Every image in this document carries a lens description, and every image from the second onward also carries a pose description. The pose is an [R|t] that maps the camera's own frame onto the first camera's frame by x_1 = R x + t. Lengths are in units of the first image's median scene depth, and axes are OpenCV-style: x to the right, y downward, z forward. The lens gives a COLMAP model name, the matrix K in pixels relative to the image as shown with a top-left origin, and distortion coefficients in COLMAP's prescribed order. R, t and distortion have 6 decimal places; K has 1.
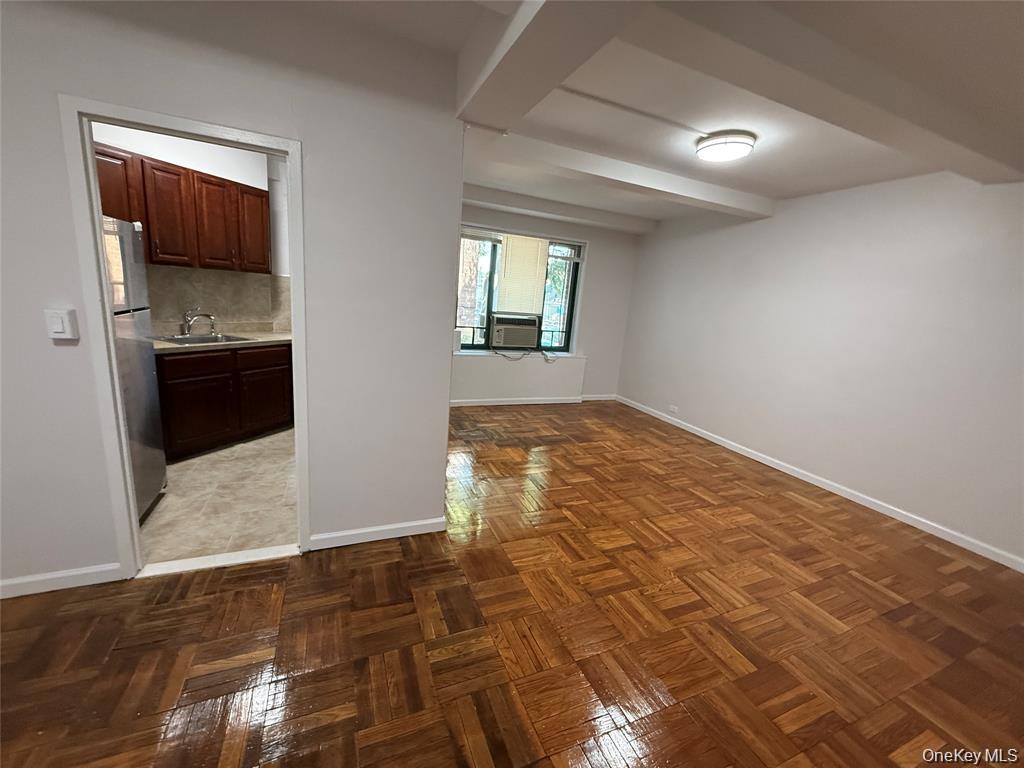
lens RADIAL K [[407.5, 0, 510.7], [0, 407.5, 382.9], [0, 0, 1]] dist [-0.000334, 0.000079]
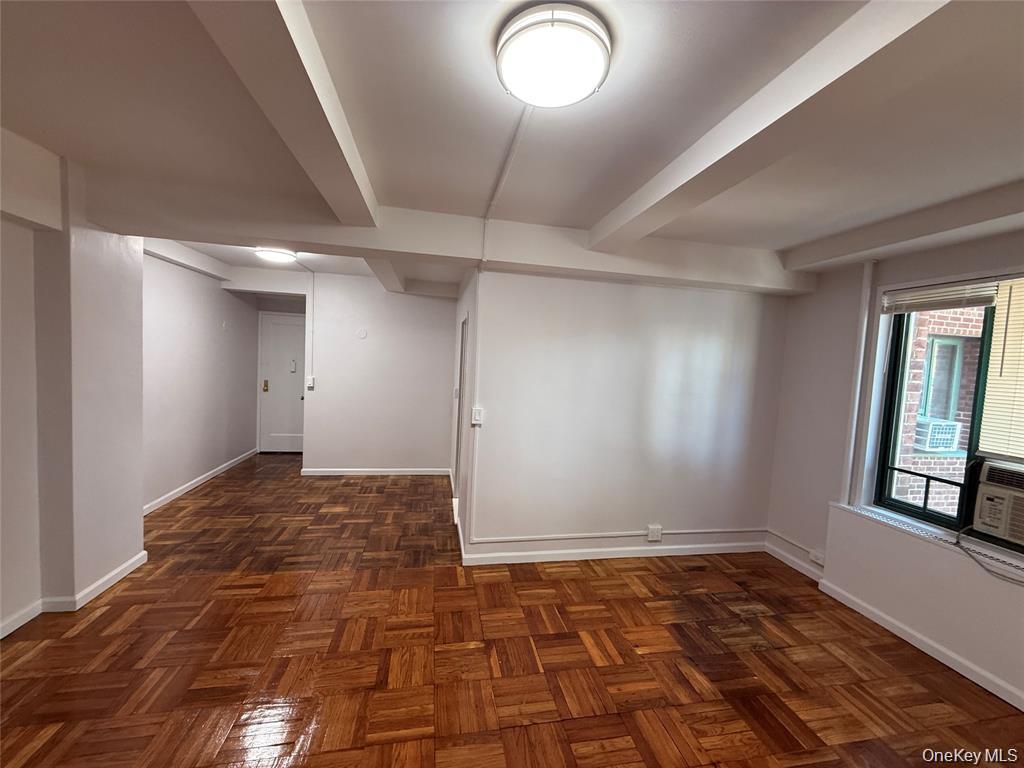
lens RADIAL K [[407.5, 0, 510.7], [0, 407.5, 382.9], [0, 0, 1]] dist [-0.000334, 0.000079]
pose [[-0.207371, -0.037583, -0.977540, 0.641731], [-0.274645, 0.961310, 0.021303, -0.149514], [0.938918, 0.272895, -0.209669, 0.760661]]
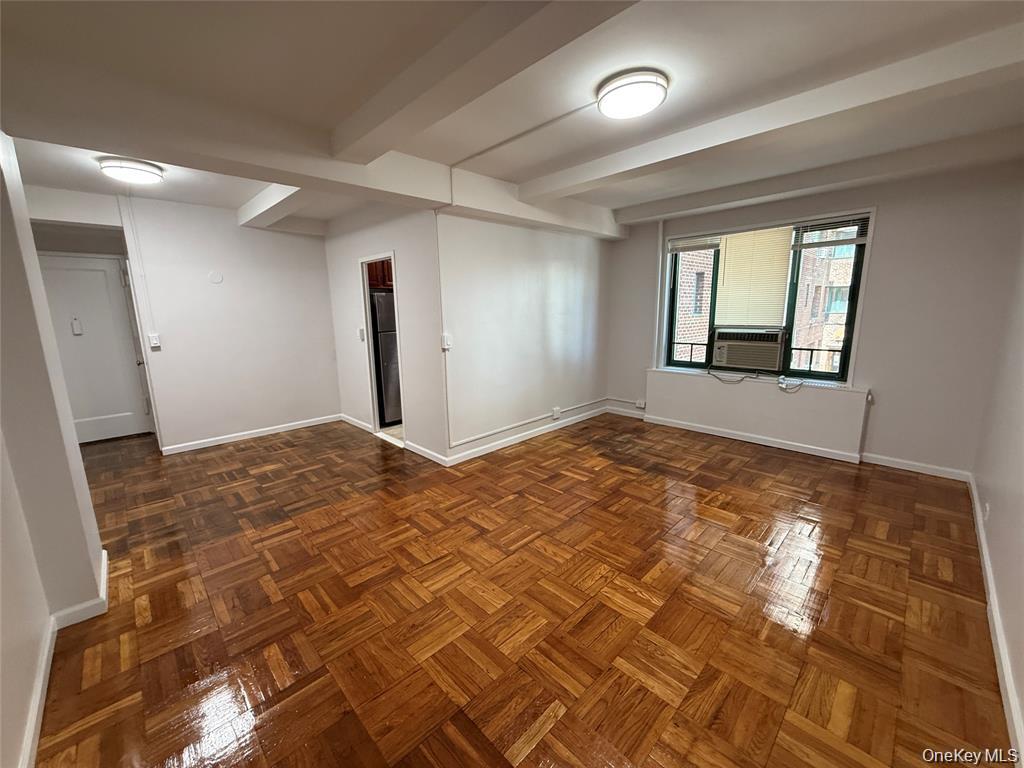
lens RADIAL K [[407.5, 0, 510.7], [0, 407.5, 382.9], [0, 0, 1]] dist [-0.000334, 0.000079]
pose [[0.357226, 0.079573, -0.930622, 0.799650], [-0.150905, 0.988191, 0.026570, -0.014926], [0.921747, 0.130944, 0.365015, 0.380533]]
